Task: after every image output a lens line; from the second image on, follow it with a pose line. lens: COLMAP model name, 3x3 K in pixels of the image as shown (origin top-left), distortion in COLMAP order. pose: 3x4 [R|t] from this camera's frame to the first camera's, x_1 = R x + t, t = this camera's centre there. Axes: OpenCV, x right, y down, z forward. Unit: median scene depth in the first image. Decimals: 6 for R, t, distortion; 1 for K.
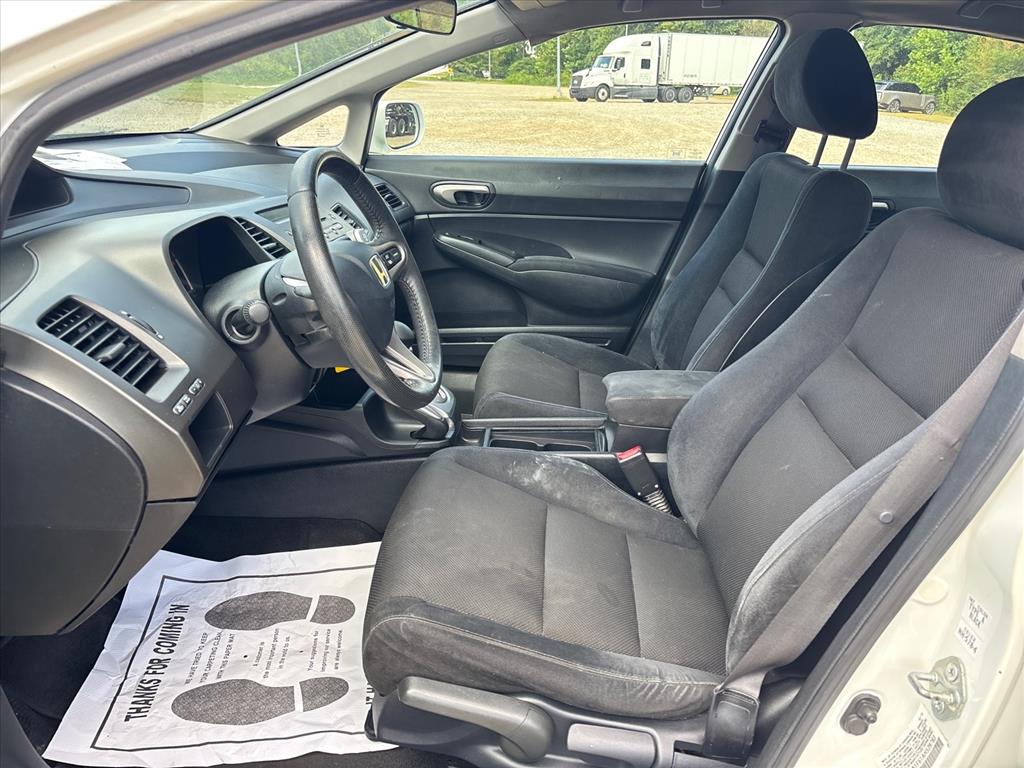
lens RADIAL K [[766.3, 0, 519.0], [0, 766.3, 386.4], [0, 0, 1]] dist [0.028116, -0.003354]
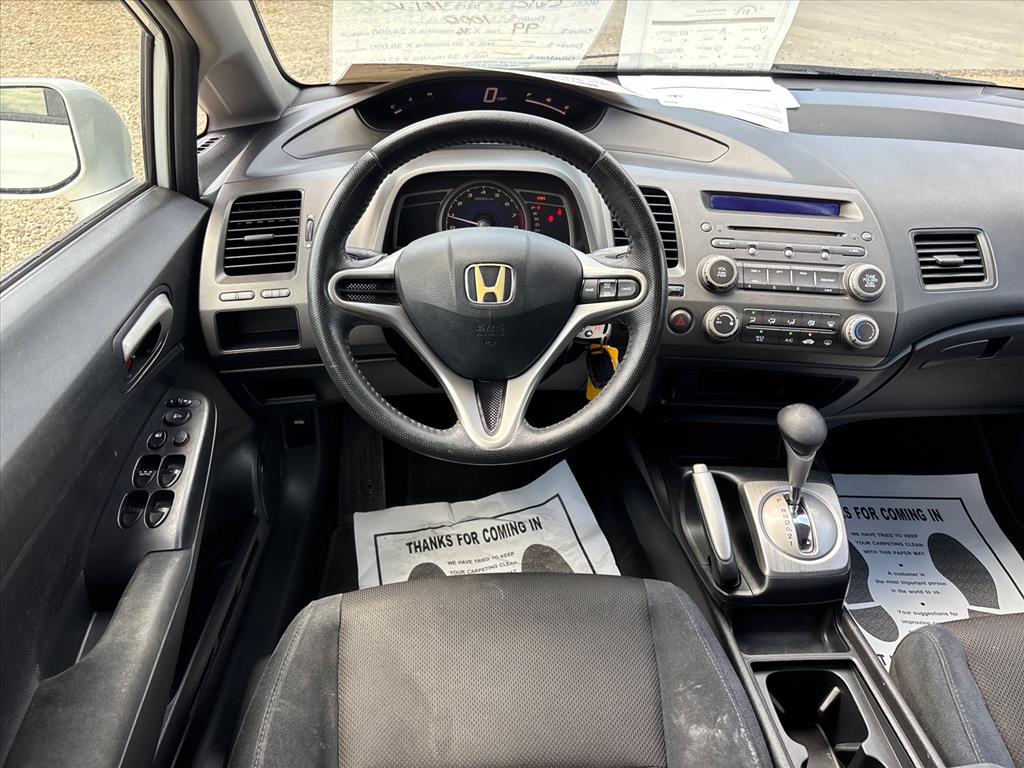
lens RADIAL K [[776.7, 0, 522.5], [0, 776.7, 391.3], [0, 0, 1]] dist [0.000661, -0.000459]
pose [[0.116037, 0.478000, -0.870661, 0.263623], [-0.392104, 0.827431, 0.402009, -0.187736], [0.912573, 0.294742, 0.283438, 0.414308]]
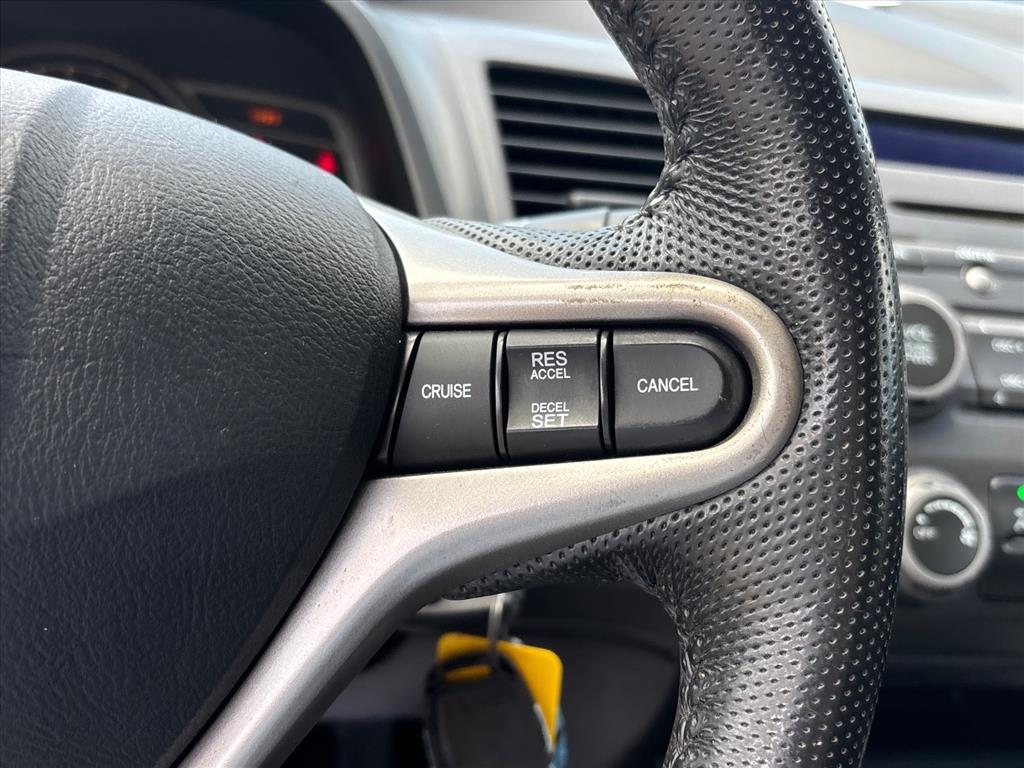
lens RADIAL K [[1083.2, 0, 512.0], [0, 1083.2, 384.0], [0, 0, 1]] dist [0.061042, -0.015213]
pose [[0.286941, 0.323381, -0.901715, -0.012328], [-0.442512, 0.879594, 0.174633, -0.105254], [0.849616, 0.348910, 0.395491, 0.508767]]
